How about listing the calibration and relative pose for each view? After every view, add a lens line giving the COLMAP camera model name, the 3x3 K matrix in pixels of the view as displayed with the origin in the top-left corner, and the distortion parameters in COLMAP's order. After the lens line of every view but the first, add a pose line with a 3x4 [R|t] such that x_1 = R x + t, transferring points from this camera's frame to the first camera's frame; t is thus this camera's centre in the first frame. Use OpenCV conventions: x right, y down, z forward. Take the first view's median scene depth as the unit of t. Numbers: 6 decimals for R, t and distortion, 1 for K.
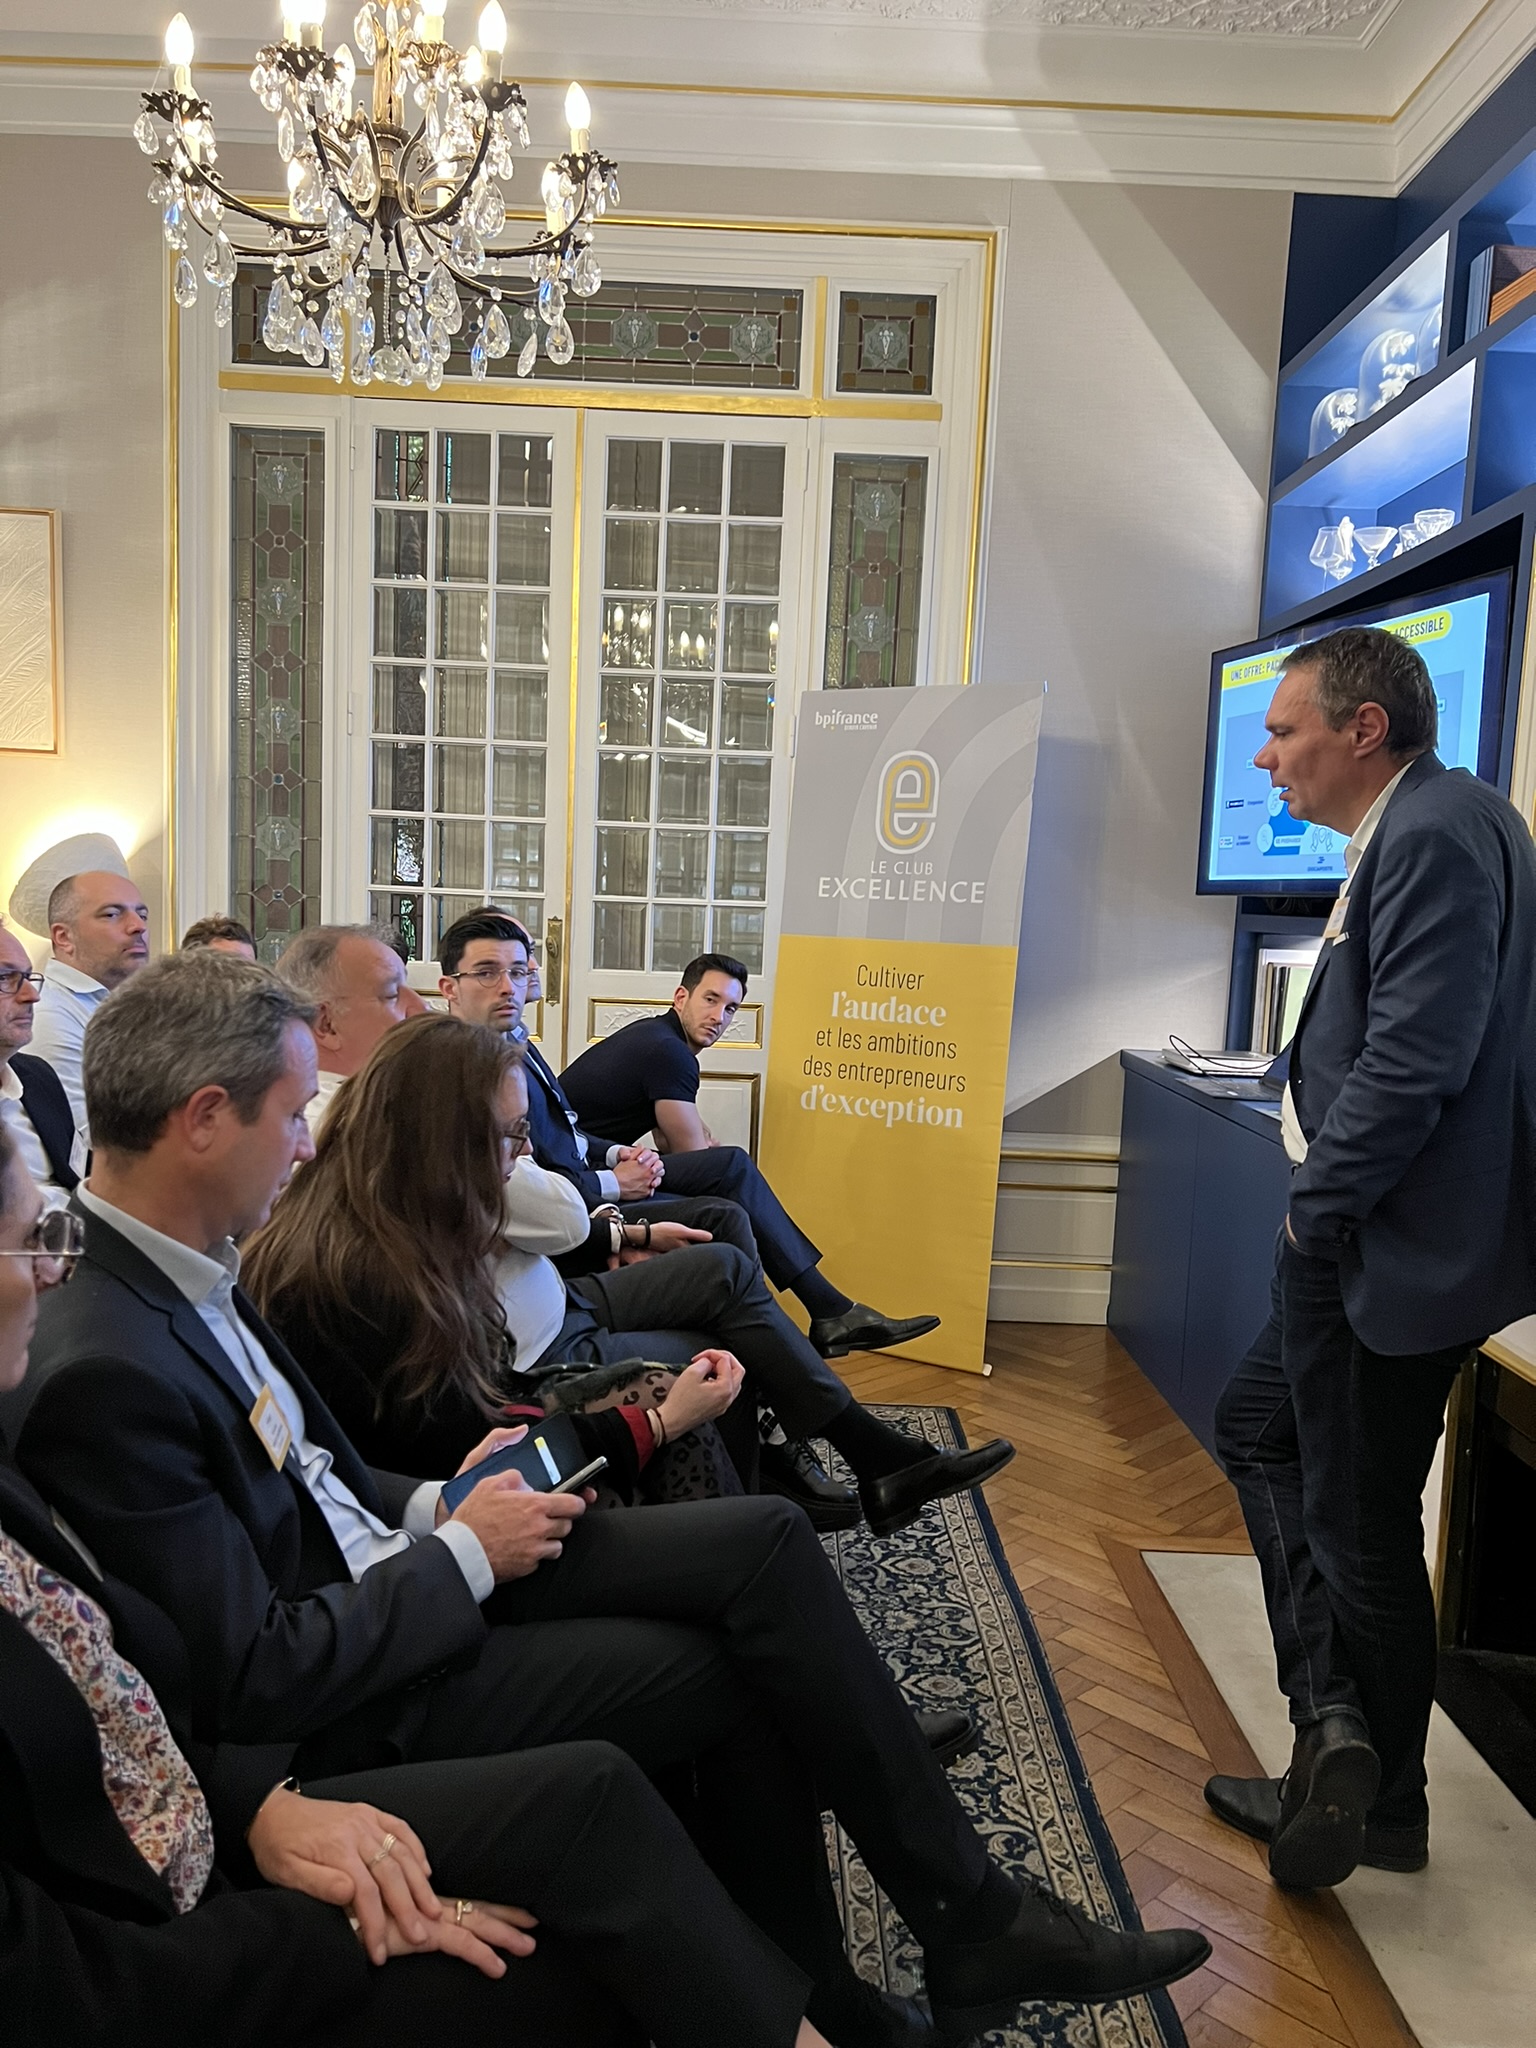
lens RADIAL K [[1525.5, 0, 757.9], [0, 1525.5, 1041.4], [0, 0, 1]] dist [0.074405, -0.097226]
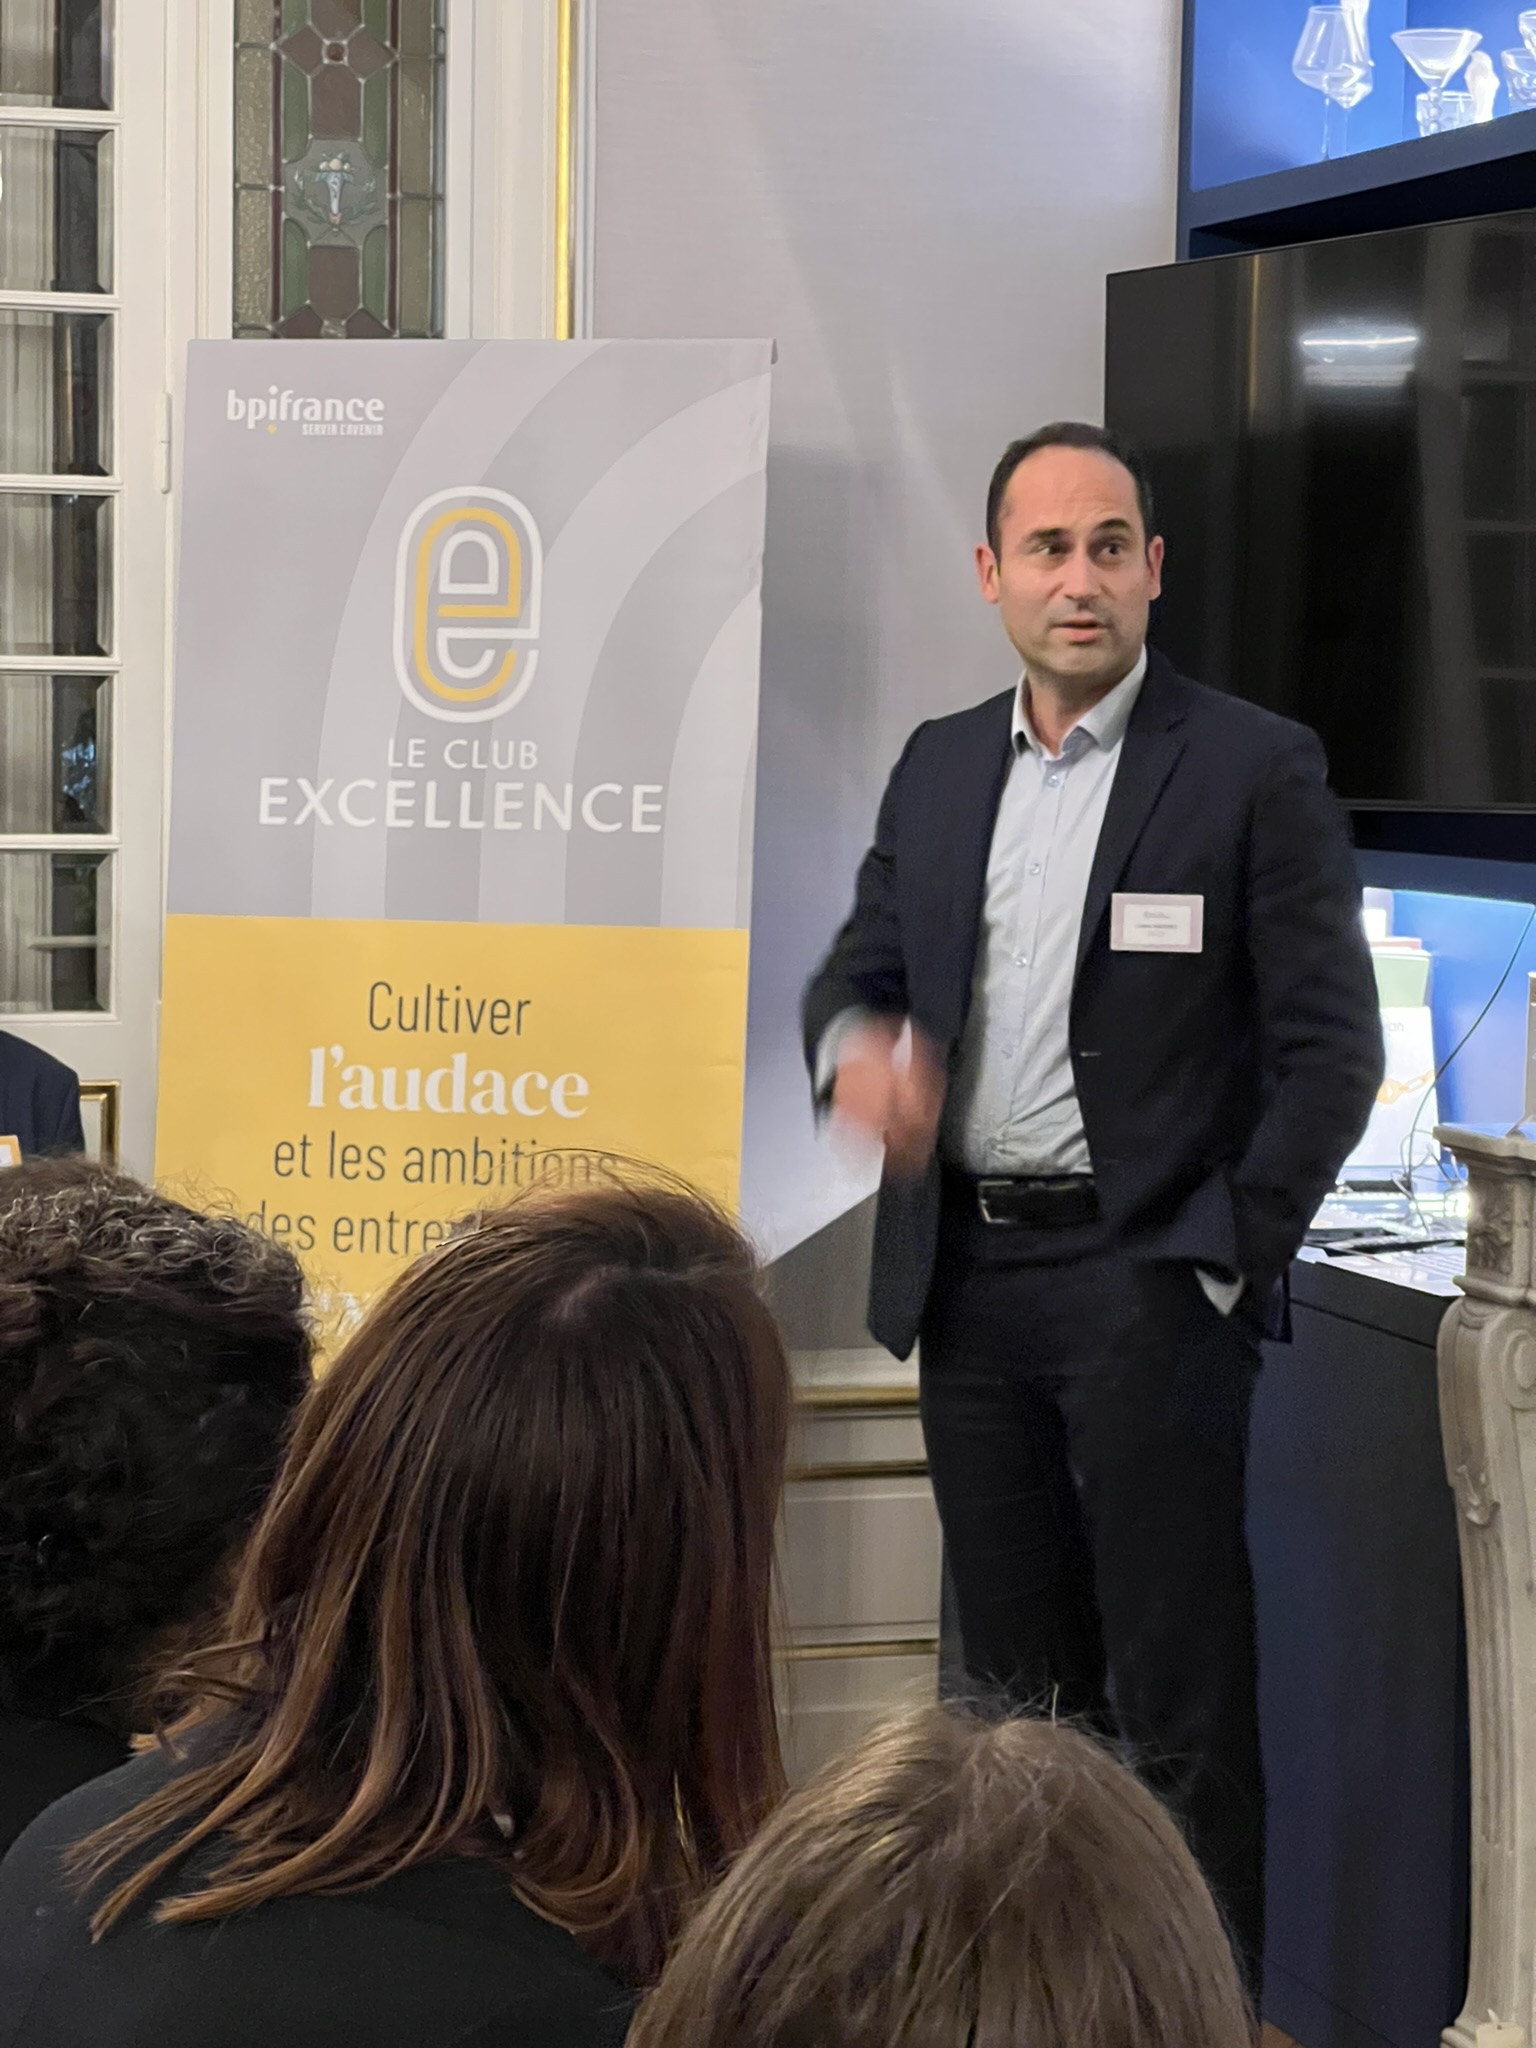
lens RADIAL K [[4629.4, 0, 768.0], [0, 4629.4, 1024.0], [0, 0, 1]] dist [0.057450, 0.526514]
pose [[0.955431, -0.045932, 0.291618, -0.207616], [0.053825, 0.998368, -0.019099, -0.007886], [-0.290265, 0.033944, 0.956344, -0.273017]]
